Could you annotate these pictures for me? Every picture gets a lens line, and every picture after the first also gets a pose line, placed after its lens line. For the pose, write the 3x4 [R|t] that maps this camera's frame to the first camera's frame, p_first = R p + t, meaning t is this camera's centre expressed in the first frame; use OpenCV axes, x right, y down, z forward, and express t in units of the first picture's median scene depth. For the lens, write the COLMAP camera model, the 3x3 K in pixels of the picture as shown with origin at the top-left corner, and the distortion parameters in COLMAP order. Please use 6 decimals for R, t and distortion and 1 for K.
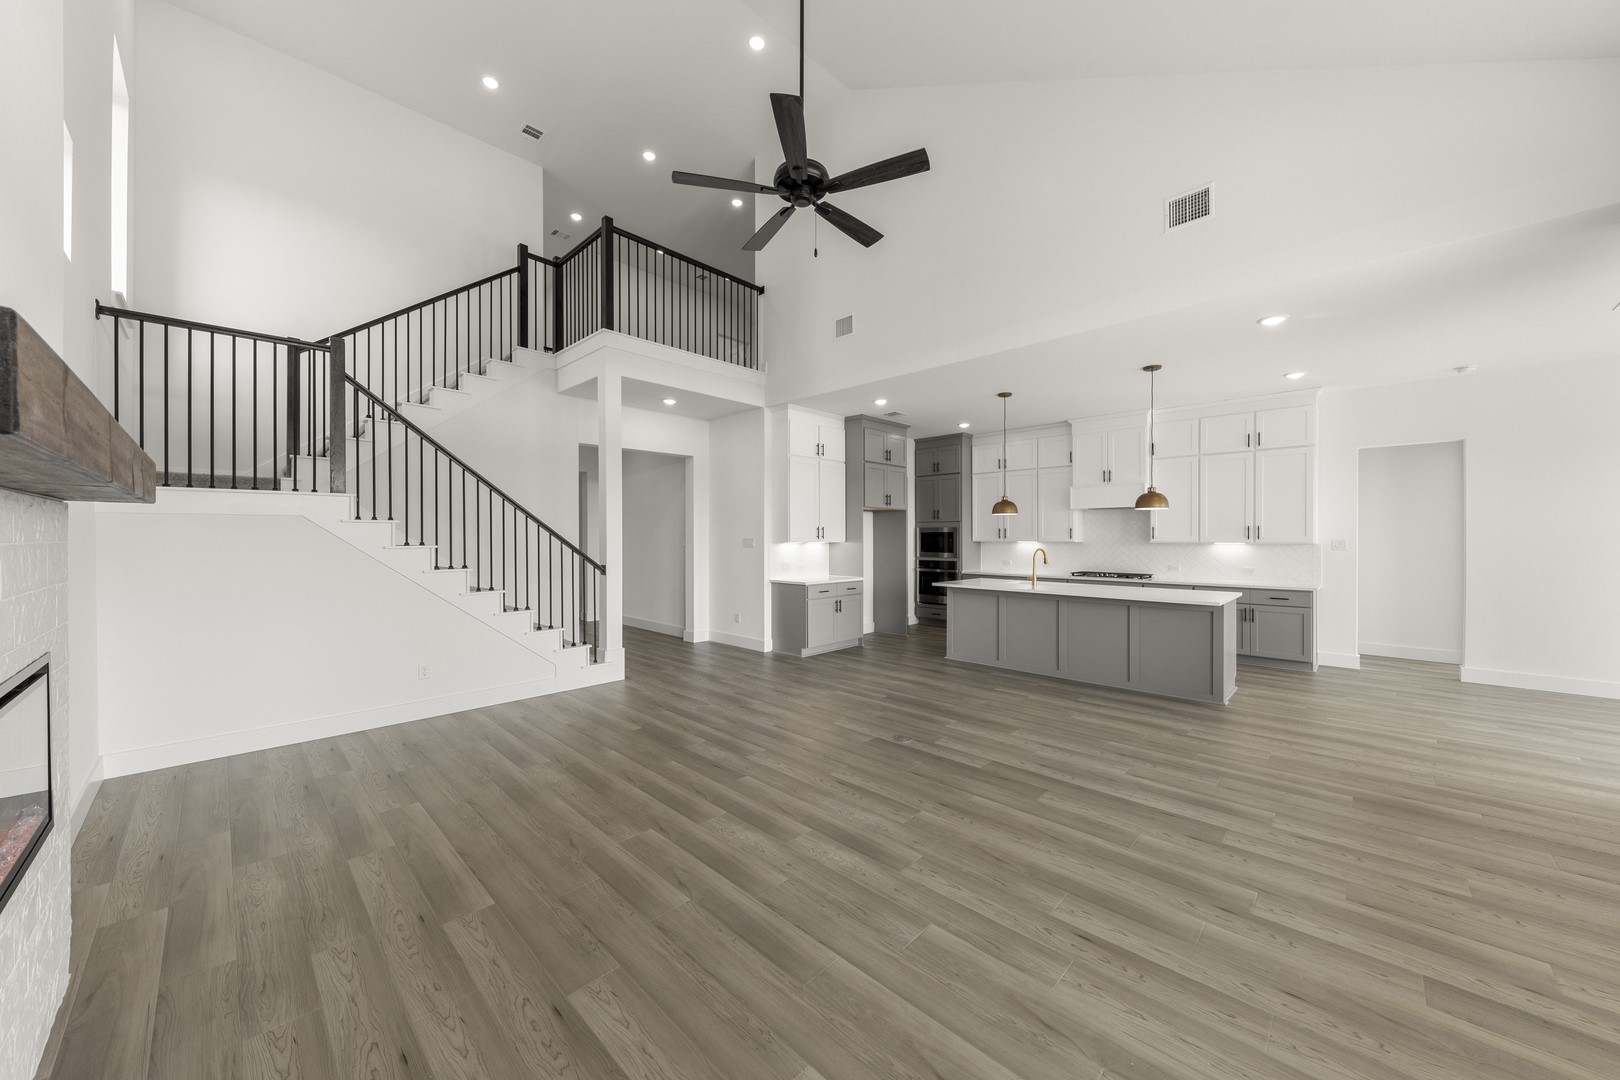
lens RADIAL K [[601.2, 0, 809.6], [0, 601.2, 542.0], [0, 0, 1]] dist [-0.000832, -0.000662]
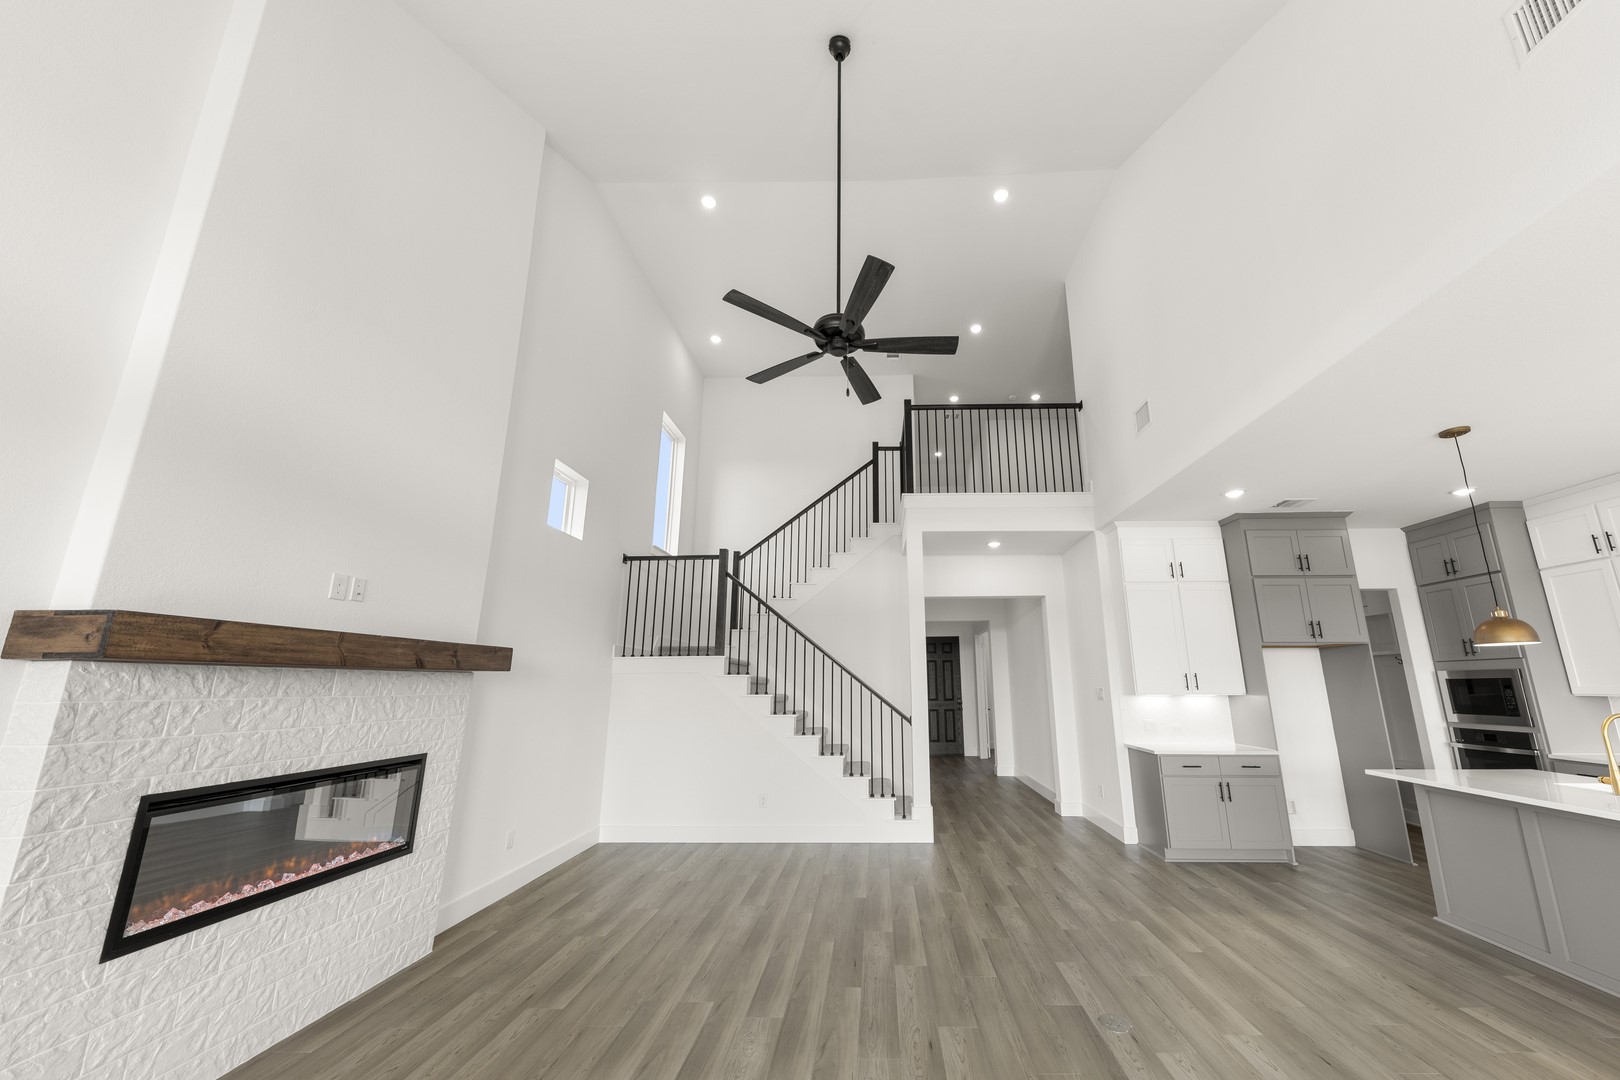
lens RADIAL K [[589.2, 0, 819.2], [0, 589.2, 546.7], [0, 0, 1]] dist [0.004752, -0.000828]
pose [[0.647661, -0.174812, -0.741604, 0.322282], [-0.003182, 0.972695, -0.232064, -0.007220], [0.761922, 0.152658, 0.629421, 0.198038]]
